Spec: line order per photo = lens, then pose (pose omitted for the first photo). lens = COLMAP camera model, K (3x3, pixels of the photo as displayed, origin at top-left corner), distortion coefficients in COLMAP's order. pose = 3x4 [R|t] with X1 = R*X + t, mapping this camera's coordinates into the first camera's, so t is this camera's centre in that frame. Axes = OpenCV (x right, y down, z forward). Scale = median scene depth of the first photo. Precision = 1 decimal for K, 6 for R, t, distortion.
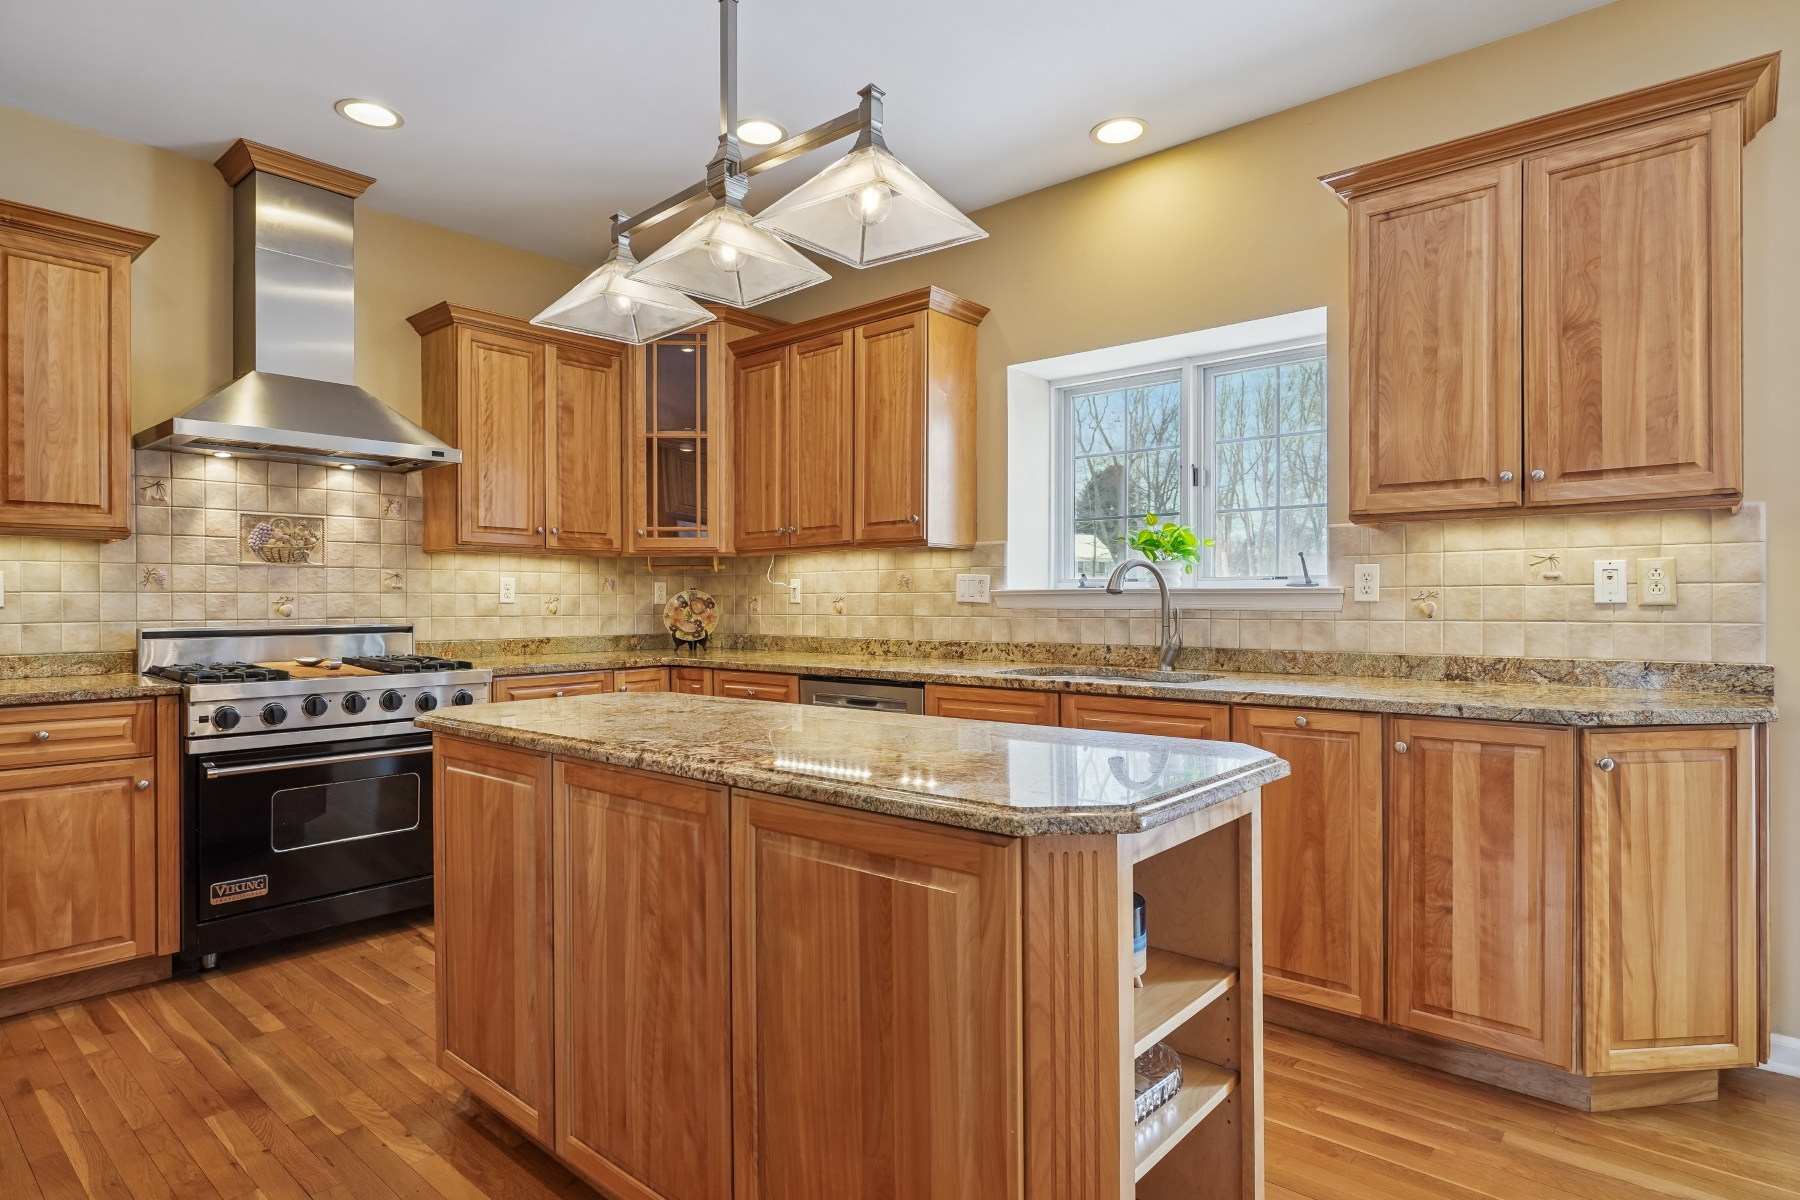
lens RADIAL K [[974.1, 0, 900.0], [0, 974.1, 600.0], [0, 0, 1]] dist [-0.002123, 0.000411]
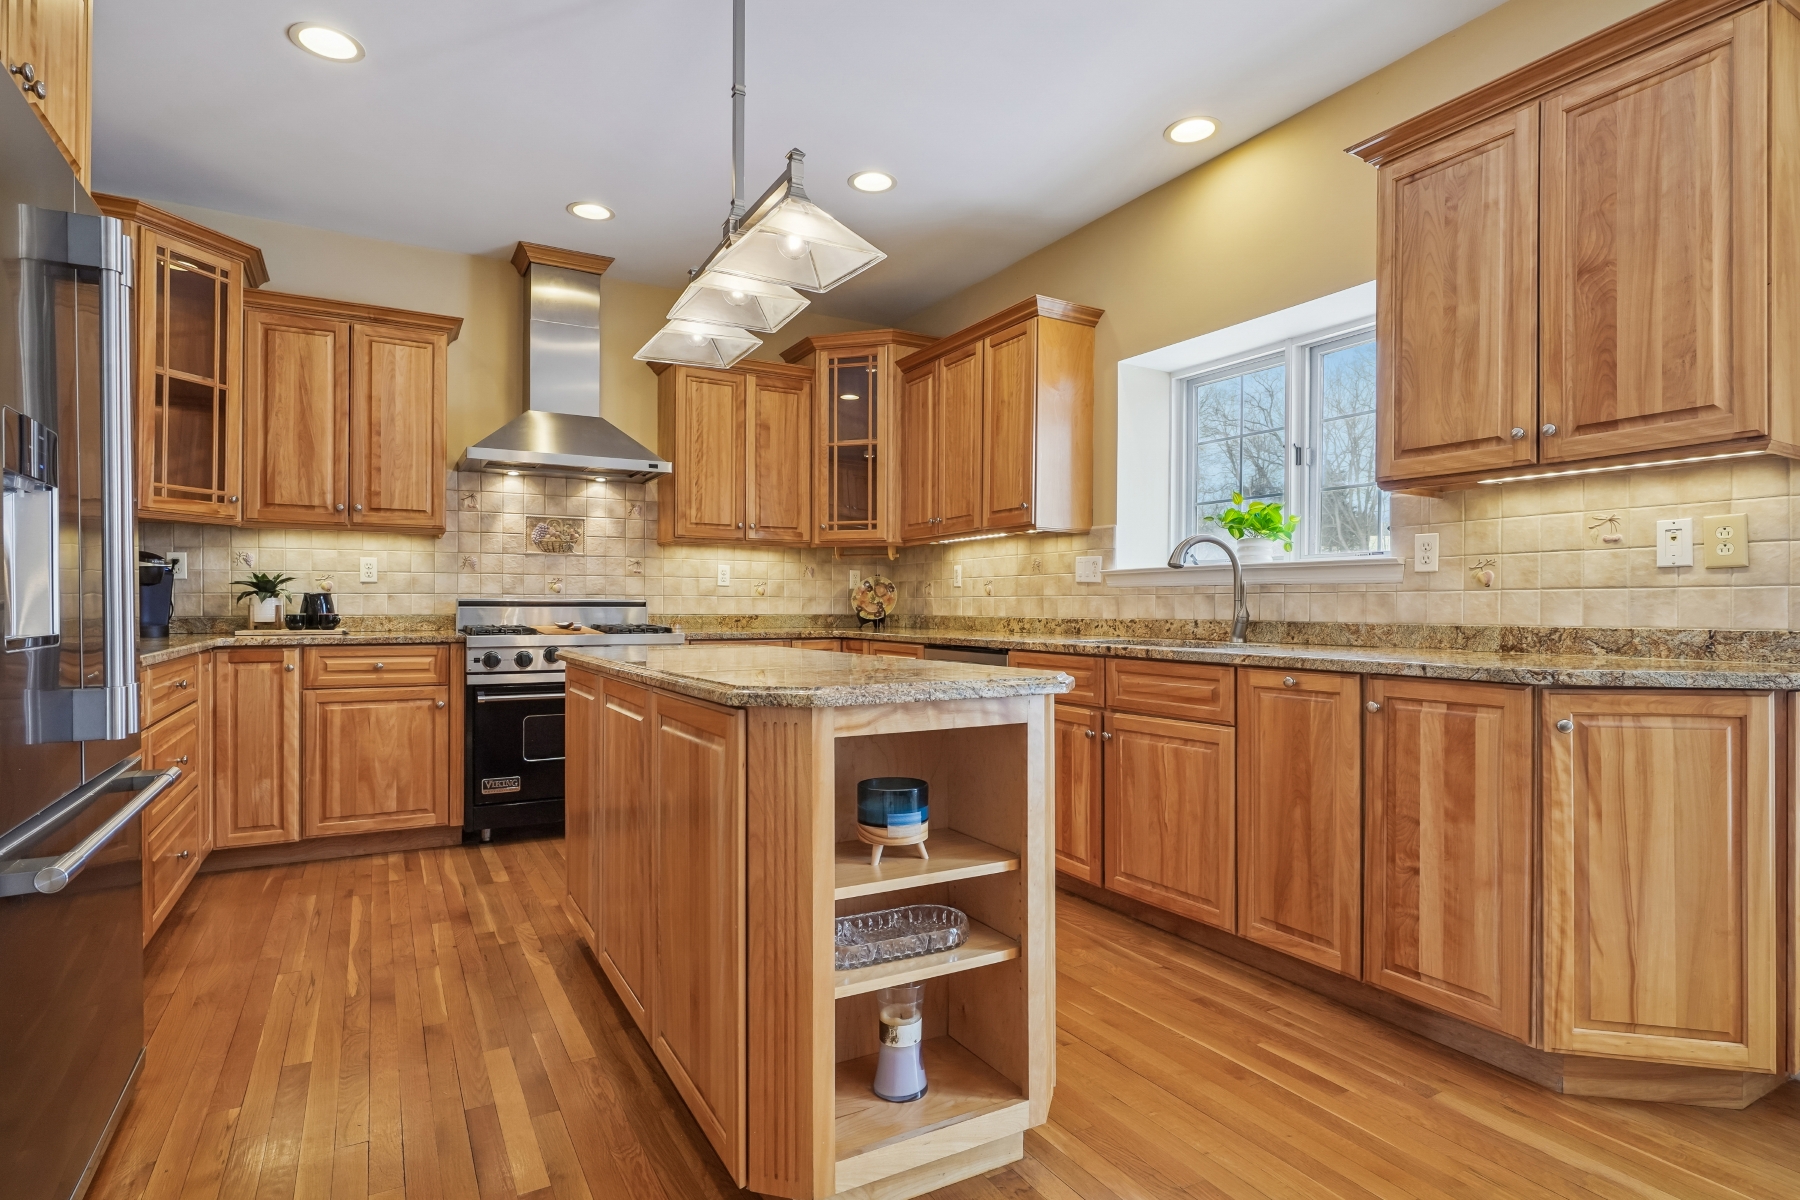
lens RADIAL K [[925.9, 0, 901.5], [0, 925.9, 602.9], [0, 0, 1]] dist [0.000378, -0.000372]
pose [[0.943184, 0.004494, -0.332242, 0.316005], [-0.005478, 0.999983, -0.002027, 0.040789], [0.332227, 0.003732, 0.943192, -0.057515]]
